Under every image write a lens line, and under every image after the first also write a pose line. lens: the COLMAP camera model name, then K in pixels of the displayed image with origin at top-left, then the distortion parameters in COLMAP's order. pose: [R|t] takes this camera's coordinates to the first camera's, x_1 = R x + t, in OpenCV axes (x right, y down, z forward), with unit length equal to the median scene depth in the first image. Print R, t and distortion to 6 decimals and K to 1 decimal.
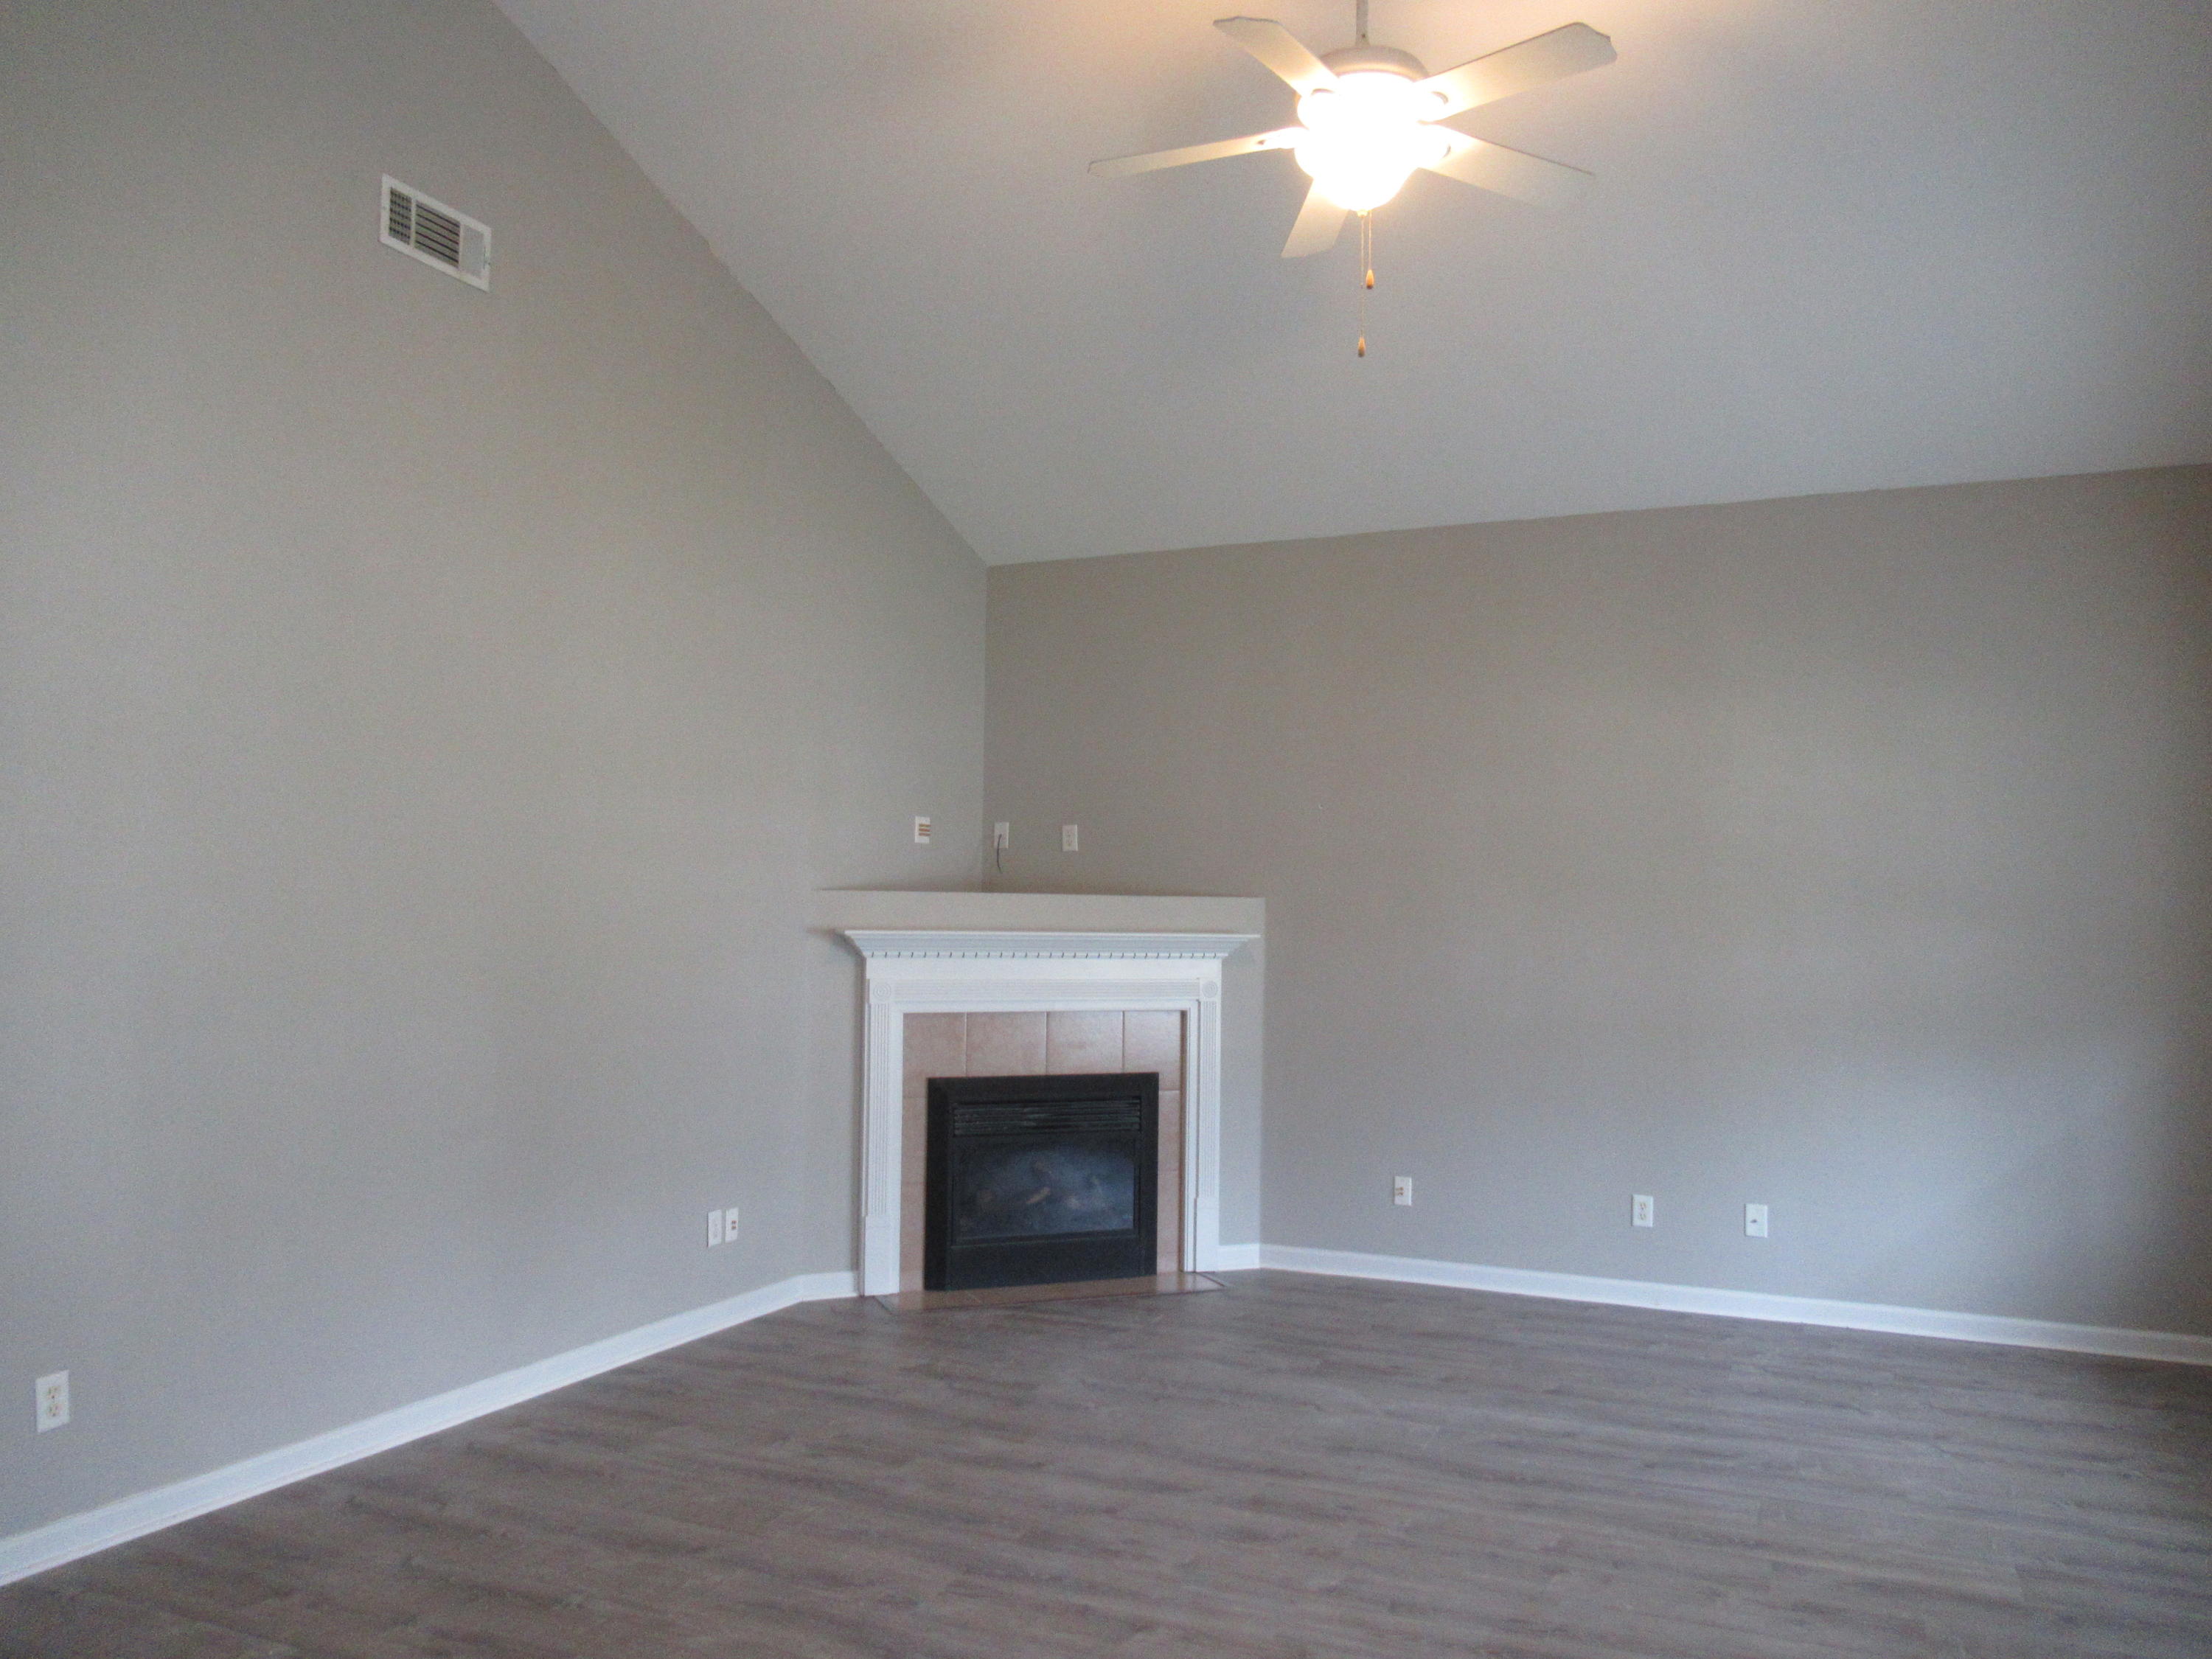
lens RADIAL K [[1663.4, 0, 1099.3], [0, 1663.4, 830.6], [0, 0, 1]] dist [-0.004653, 0.001798]
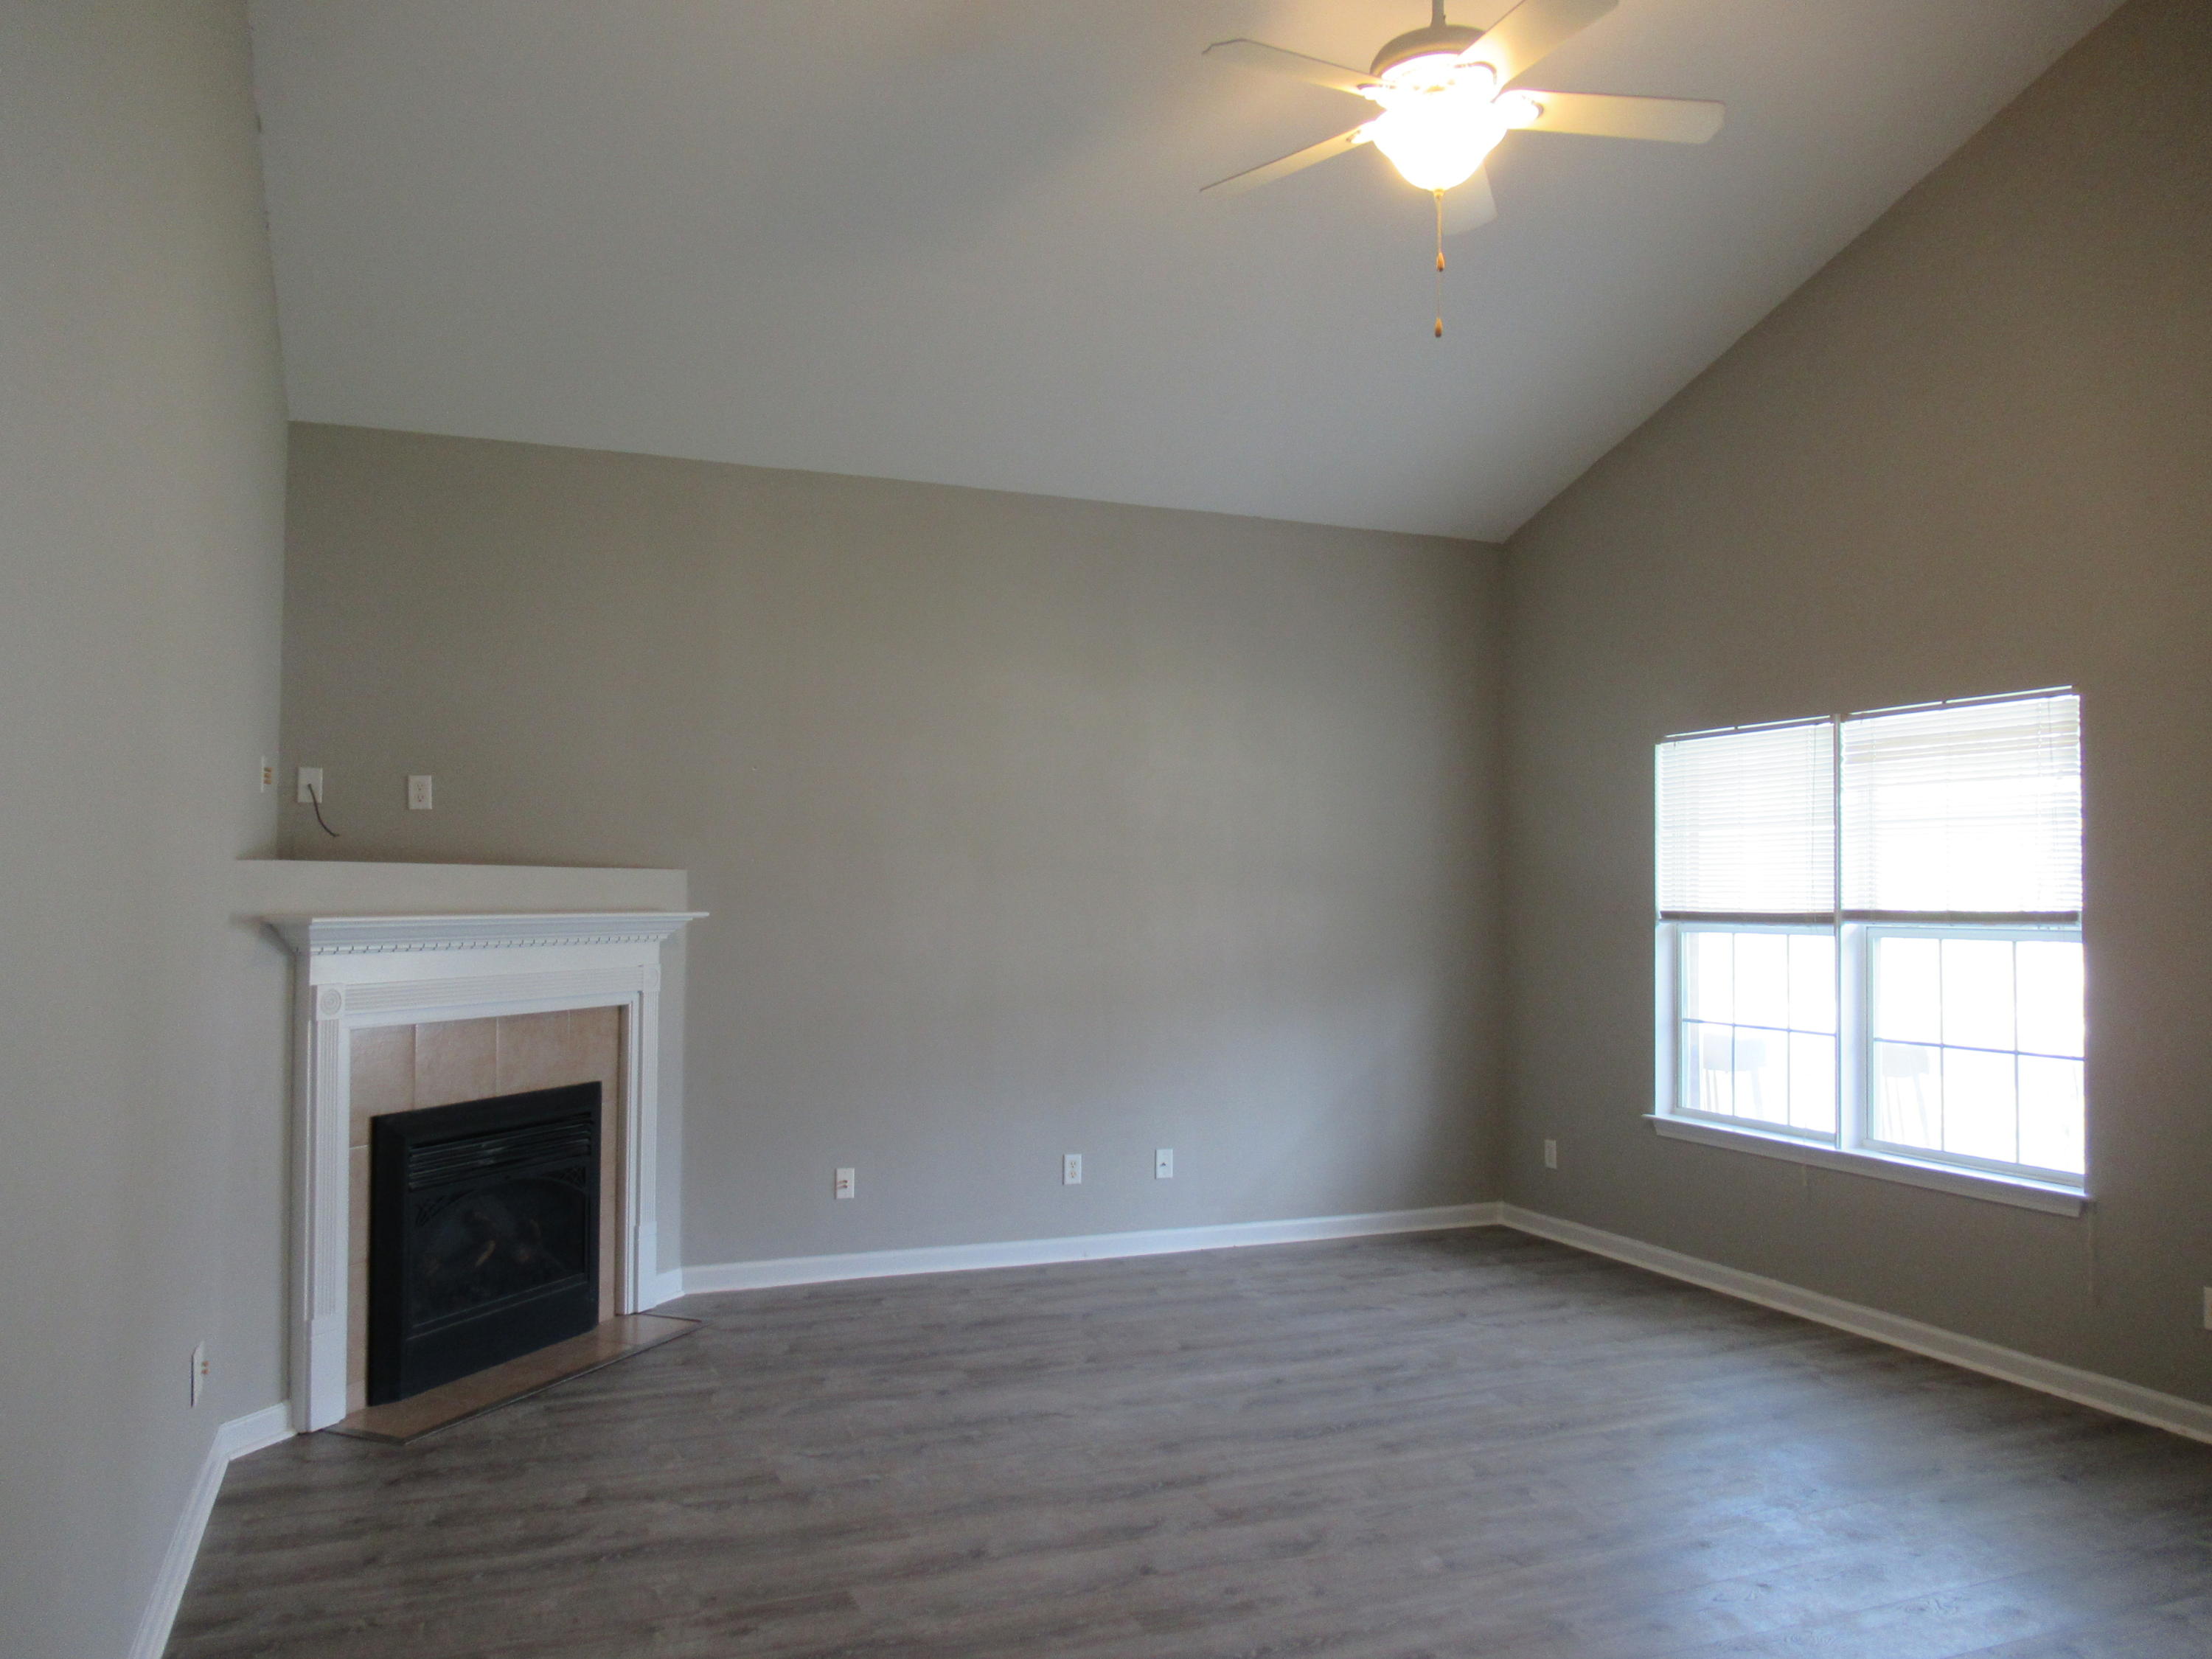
lens RADIAL K [[1663.4, 0, 1099.3], [0, 1663.4, 830.6], [0, 0, 1]] dist [-0.004653, 0.001798]
pose [[0.684800, 0.017119, 0.728530, -0.427680], [-0.033175, 0.999420, 0.007699, 0.006724], [-0.727976, -0.029441, 0.684971, 0.274873]]
